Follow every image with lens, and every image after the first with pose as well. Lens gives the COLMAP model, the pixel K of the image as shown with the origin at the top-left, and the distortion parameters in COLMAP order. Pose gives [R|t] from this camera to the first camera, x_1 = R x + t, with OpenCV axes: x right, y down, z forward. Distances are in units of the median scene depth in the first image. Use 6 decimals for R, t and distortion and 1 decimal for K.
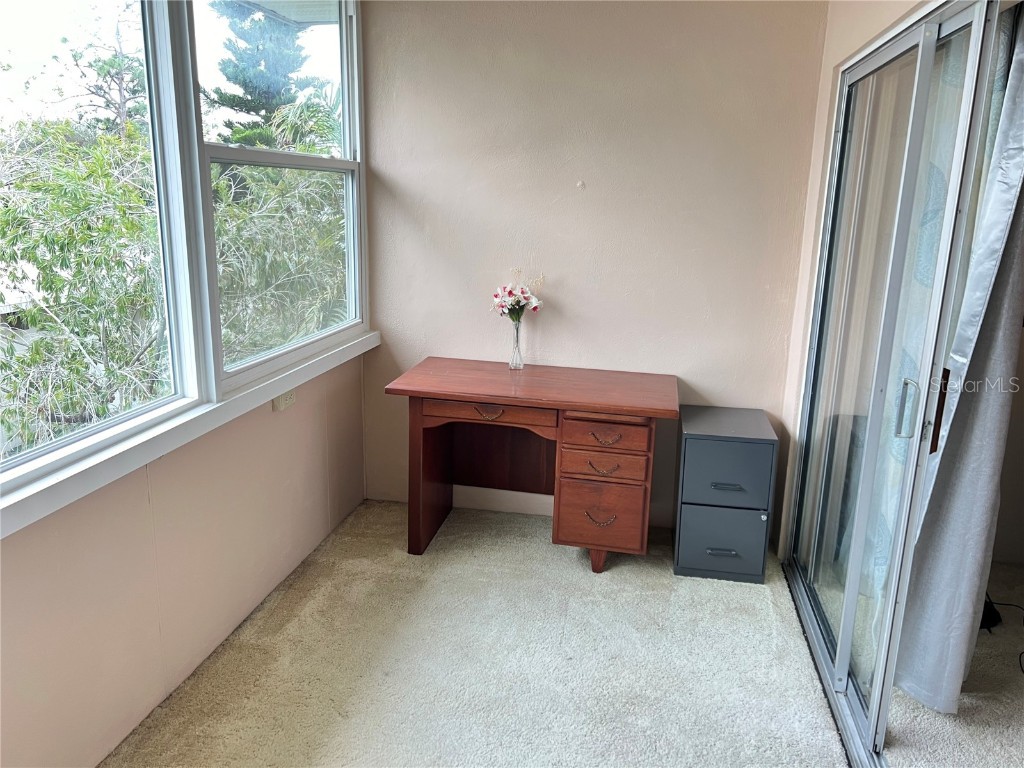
lens RADIAL K [[770.2, 0, 509.4], [0, 770.2, 379.5], [0, 0, 1]] dist [0.083295, -0.086885]
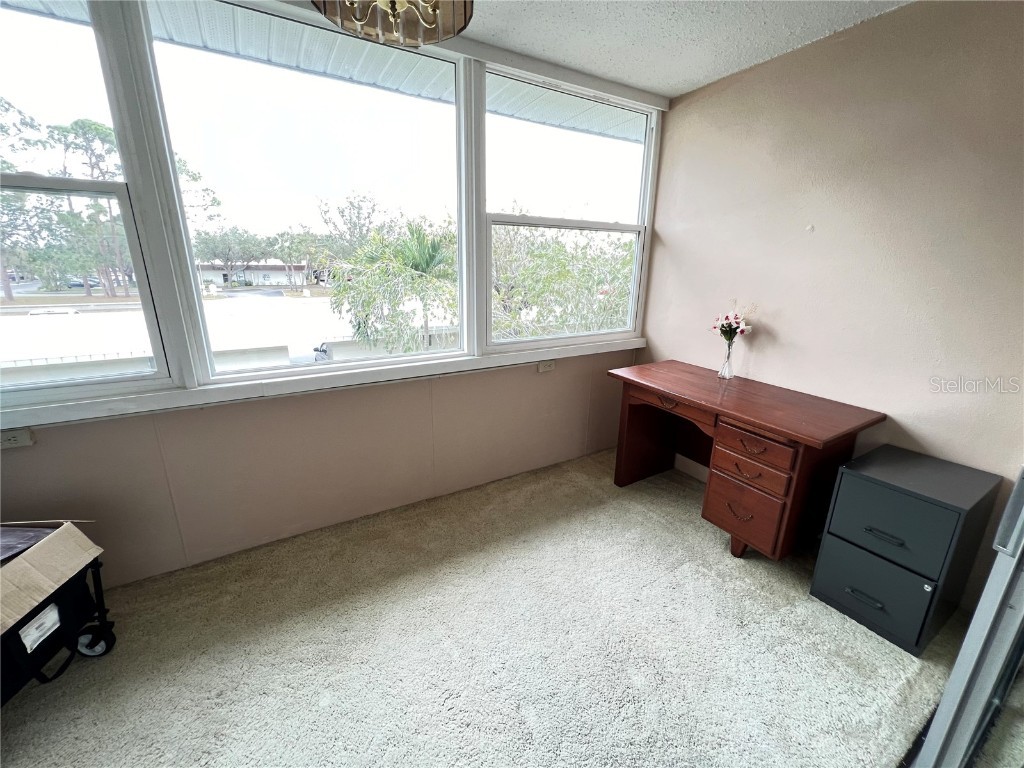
lens RADIAL K [[407.7, 0, 509.9], [0, 407.7, 380.5], [0, 0, 1]] dist [-0.002009, 0.000251]
pose [[0.658560, 0.186028, -0.729172, 0.298538], [-0.167569, 0.980887, 0.098904, -0.019148], [0.733634, 0.057052, 0.677145, 0.315804]]
